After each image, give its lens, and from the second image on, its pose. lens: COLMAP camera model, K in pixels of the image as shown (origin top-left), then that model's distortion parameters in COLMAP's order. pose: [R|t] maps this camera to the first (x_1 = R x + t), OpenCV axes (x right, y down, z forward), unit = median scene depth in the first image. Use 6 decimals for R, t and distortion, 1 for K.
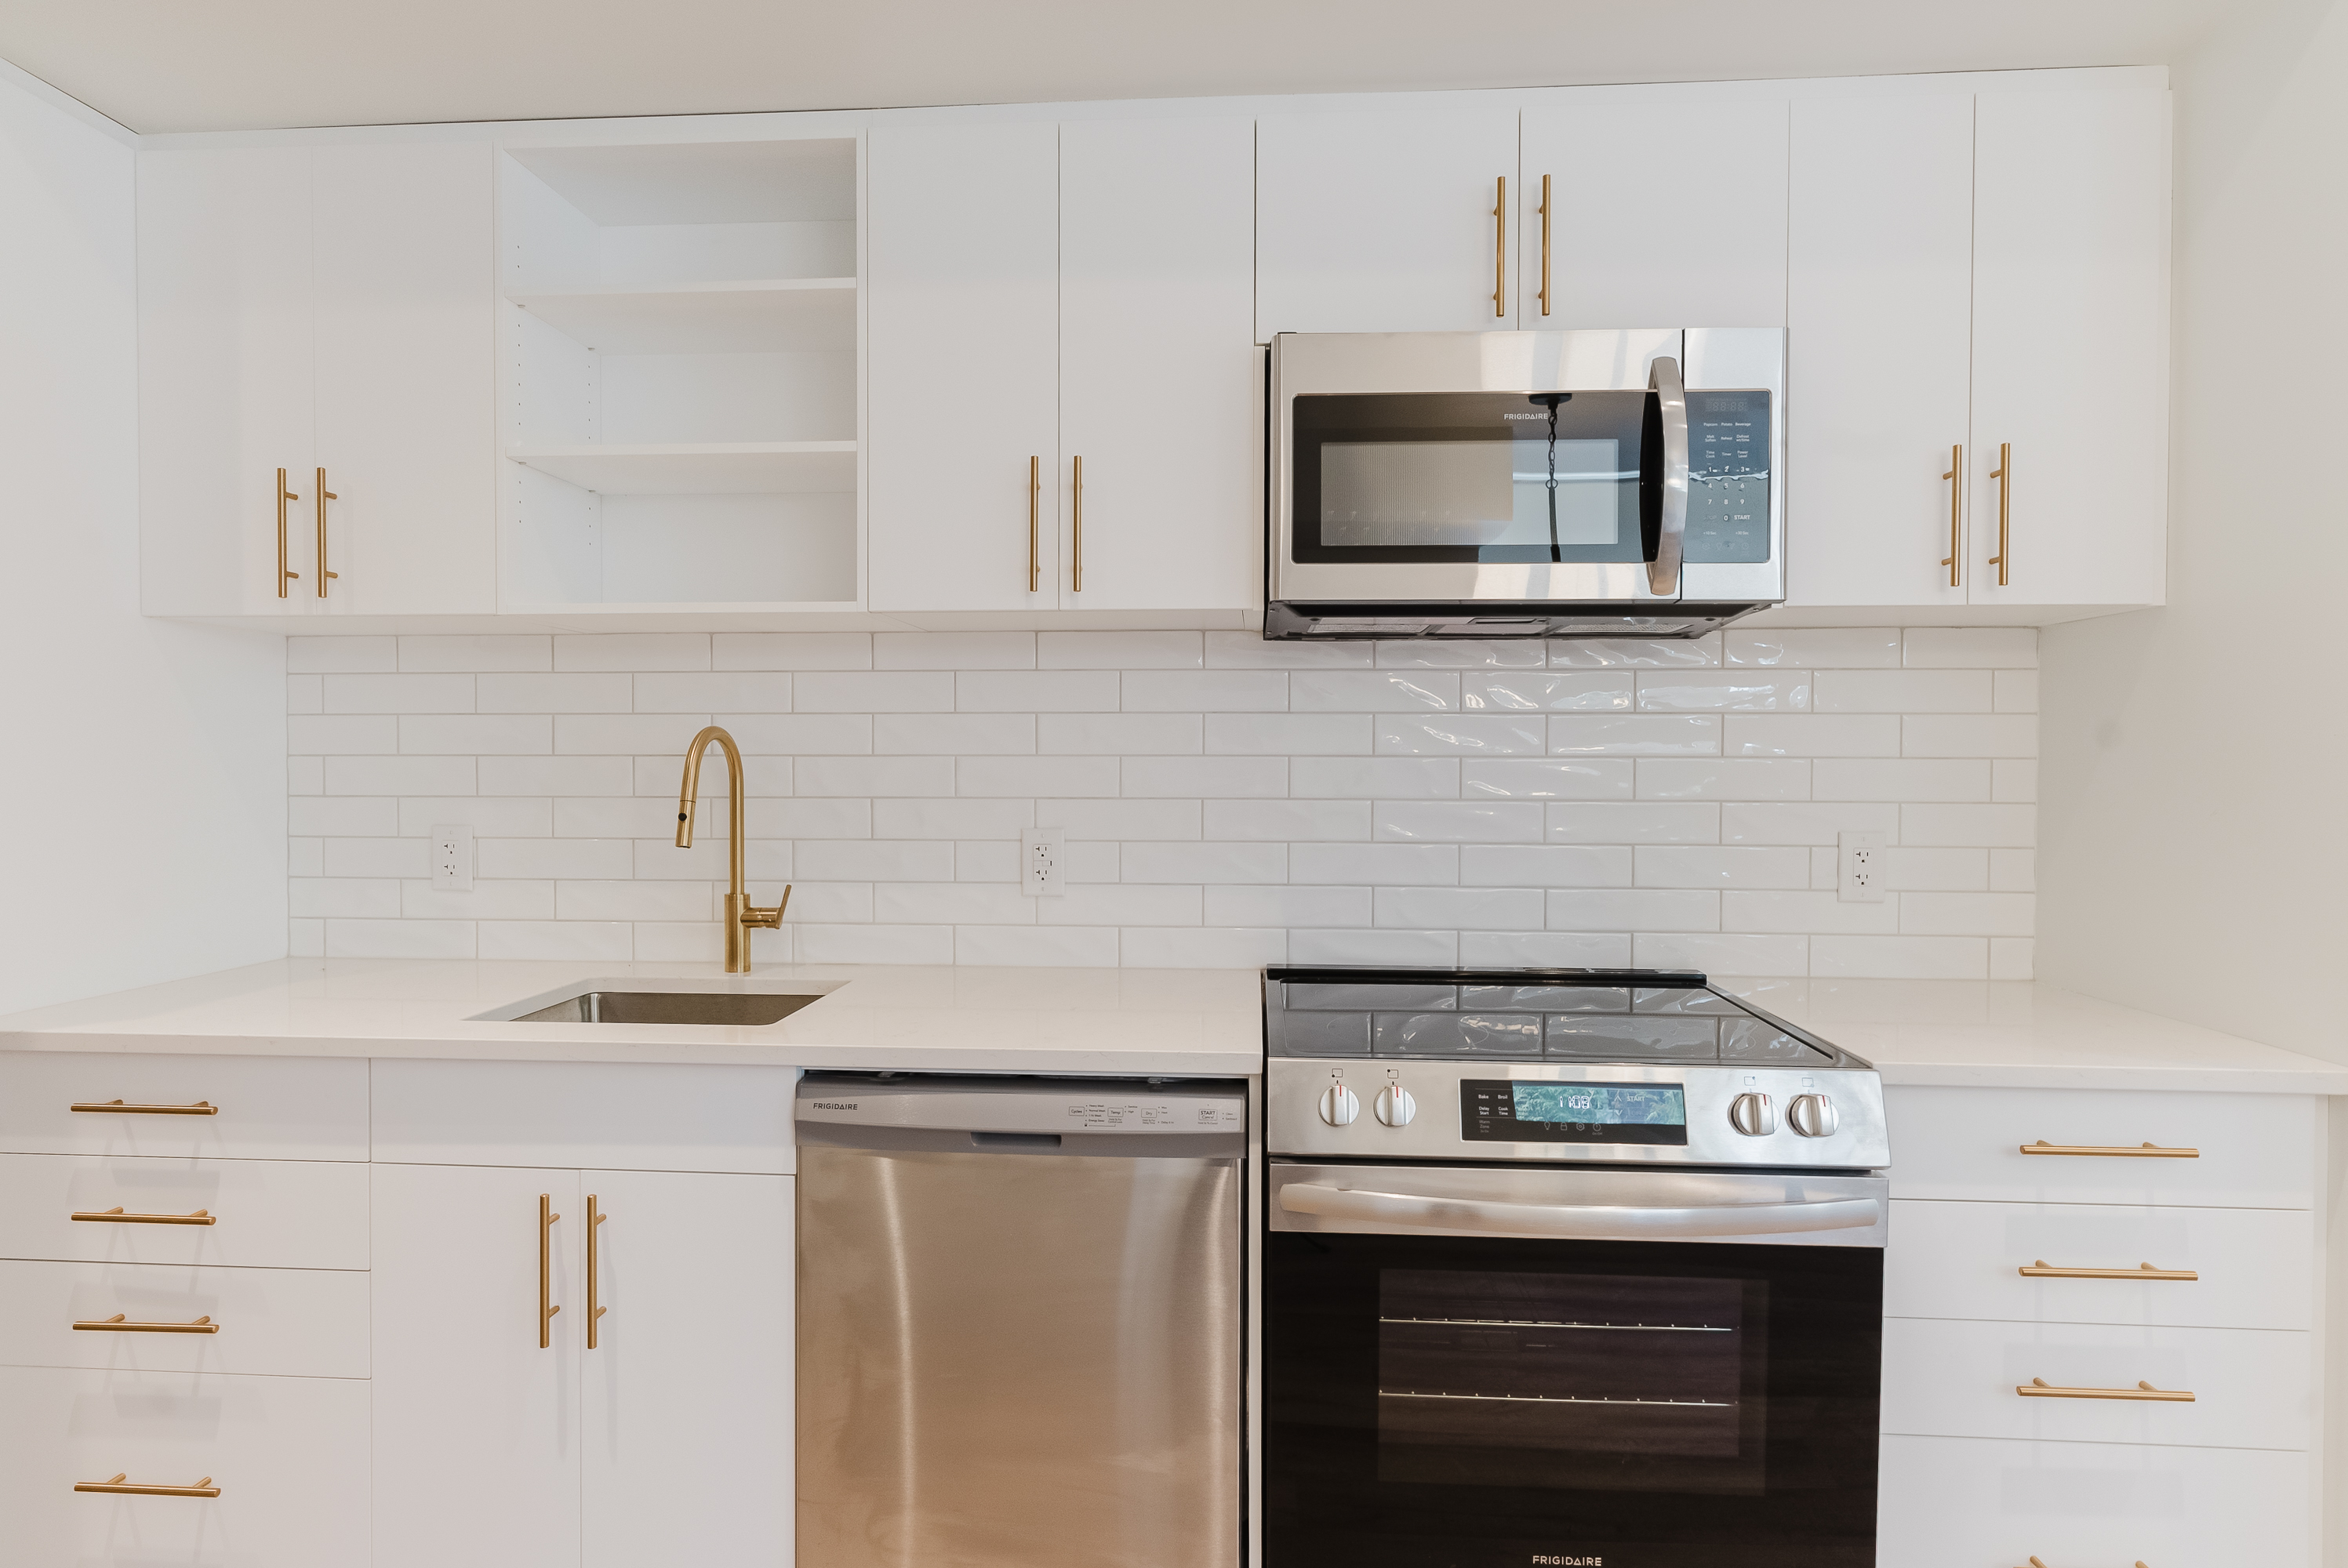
lens RADIAL K [[1192.2, 0, 1174.0], [0, 1192.2, 784.0], [0, 0, 1]] dist [-0.033573, 0.018434]
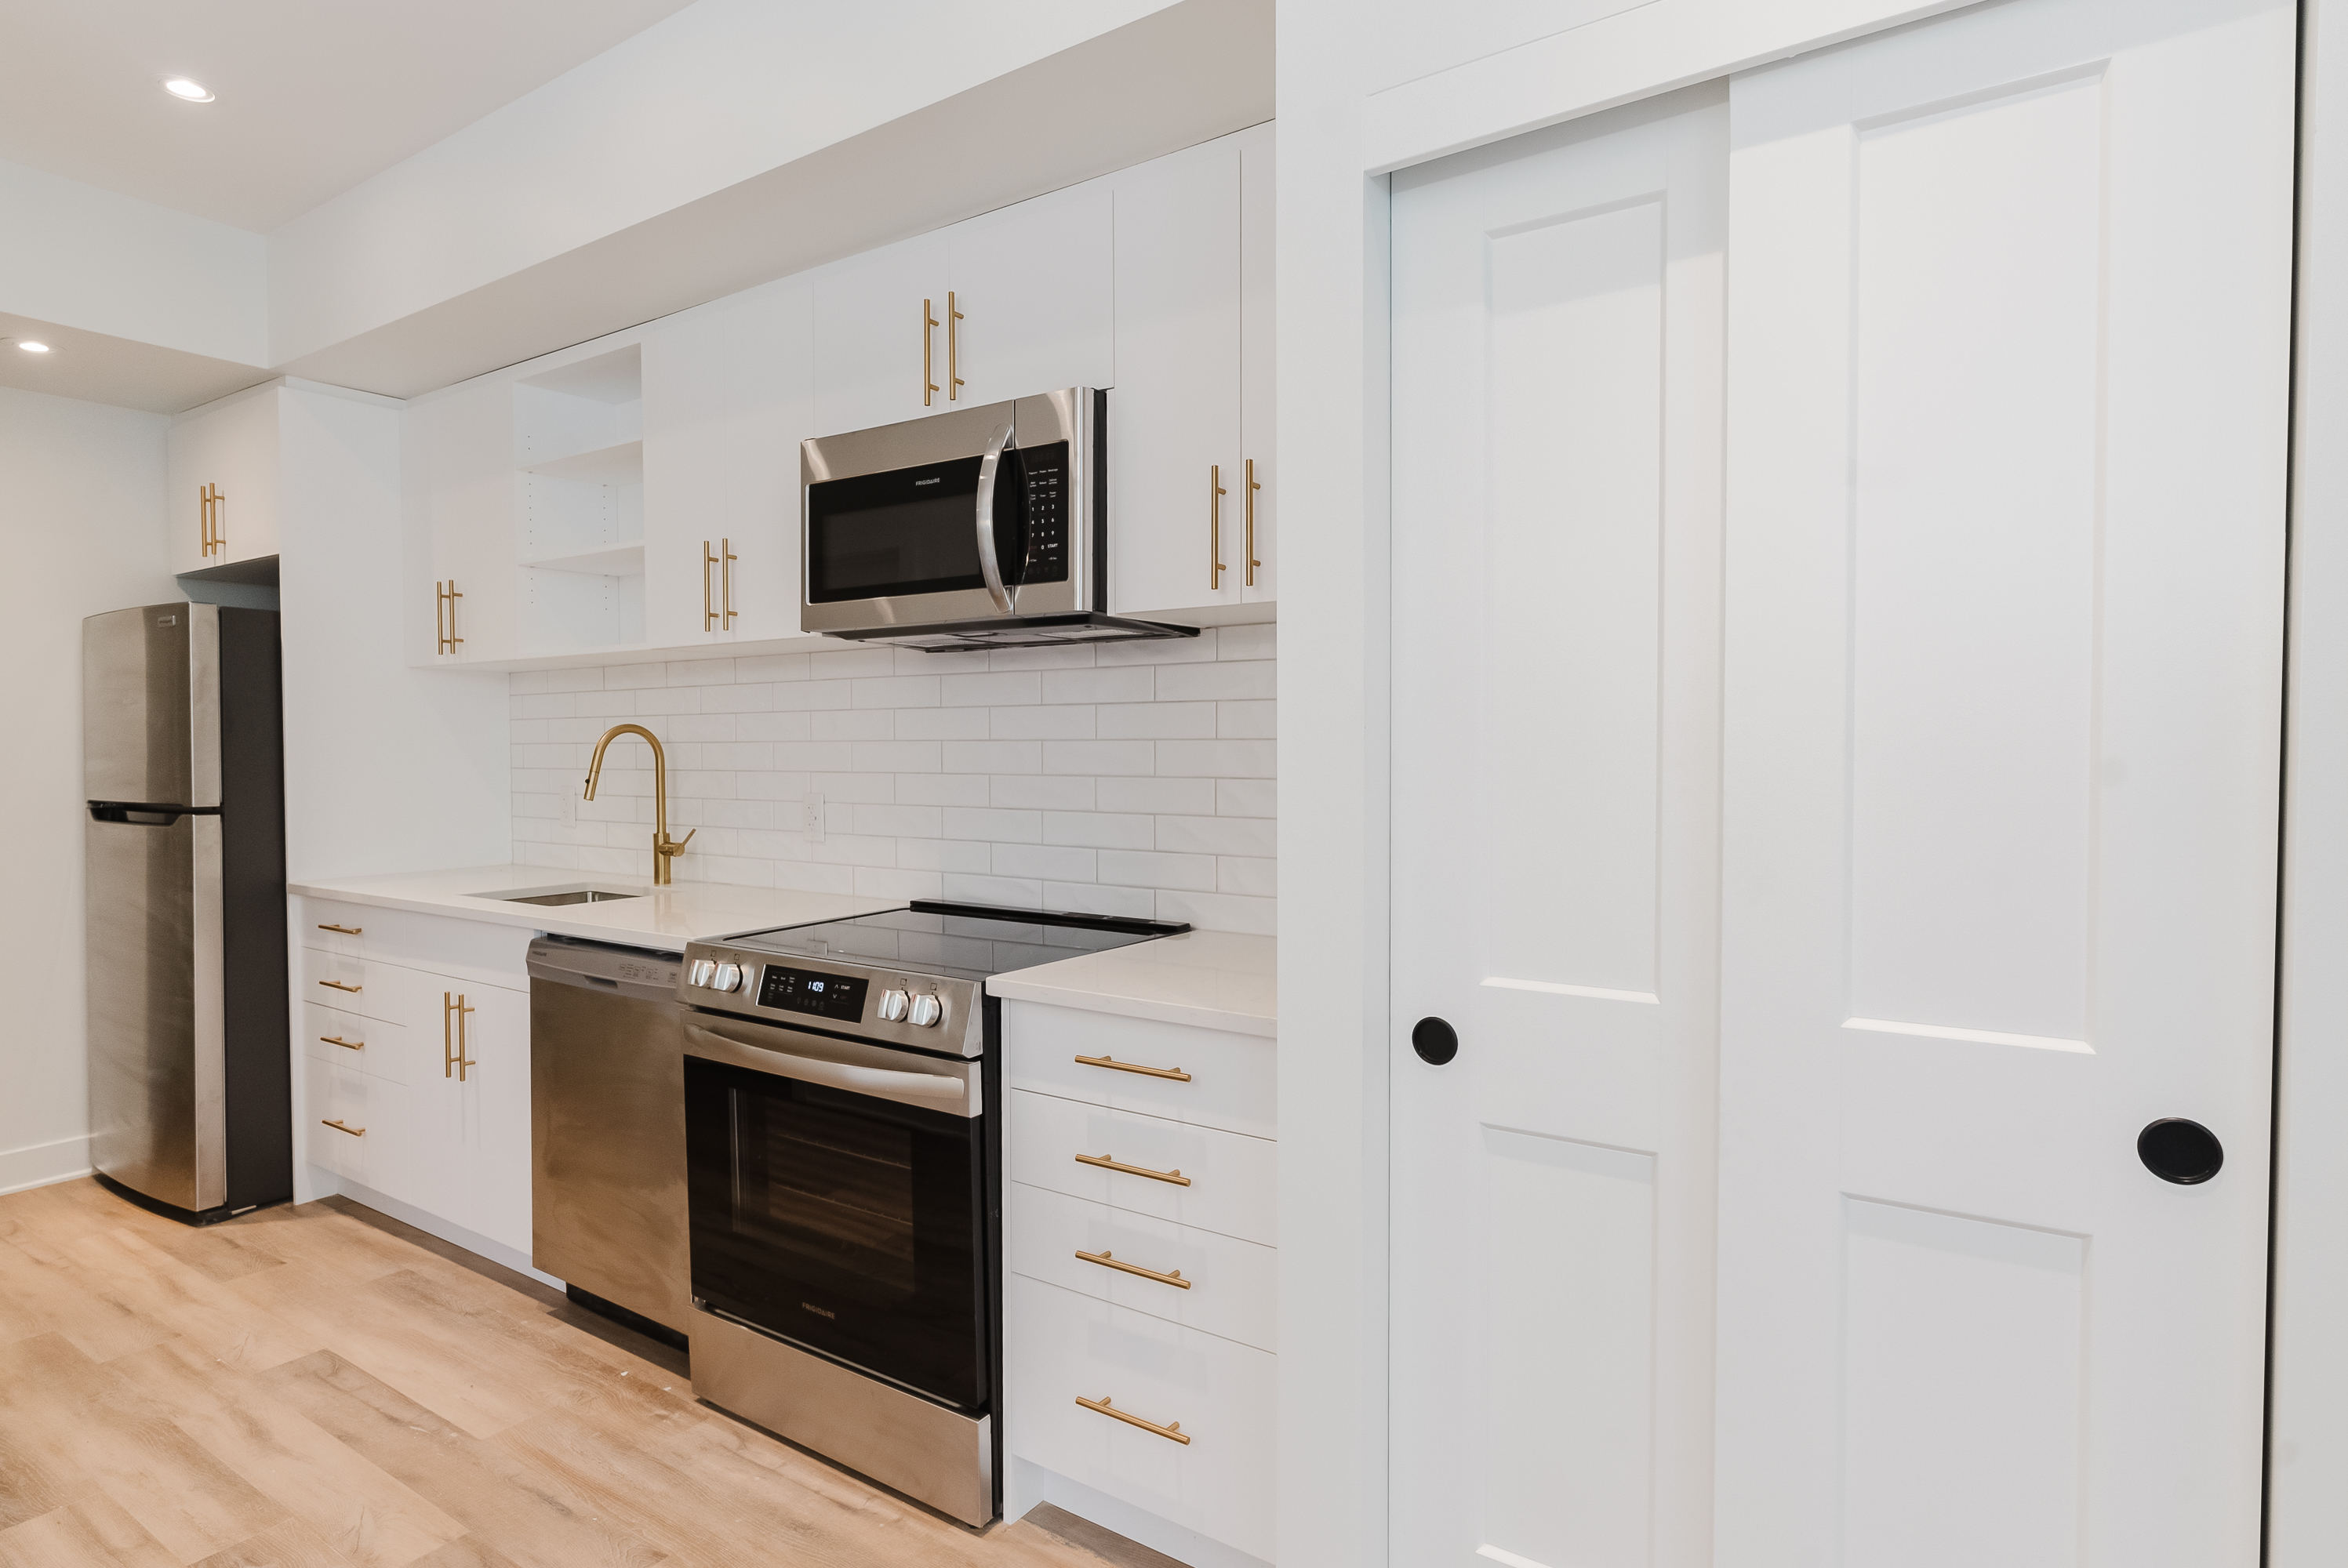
lens RADIAL K [[1255.4, 0, 1174.0], [0, 1255.4, 784.0], [0, 0, 1]] dist [-0.000910, -0.000366]
pose [[0.861550, 0.010675, -0.507560, 1.153257], [-0.003685, 0.999884, 0.014775, 0.003047], [0.507659, -0.010859, 0.861489, -0.062192]]
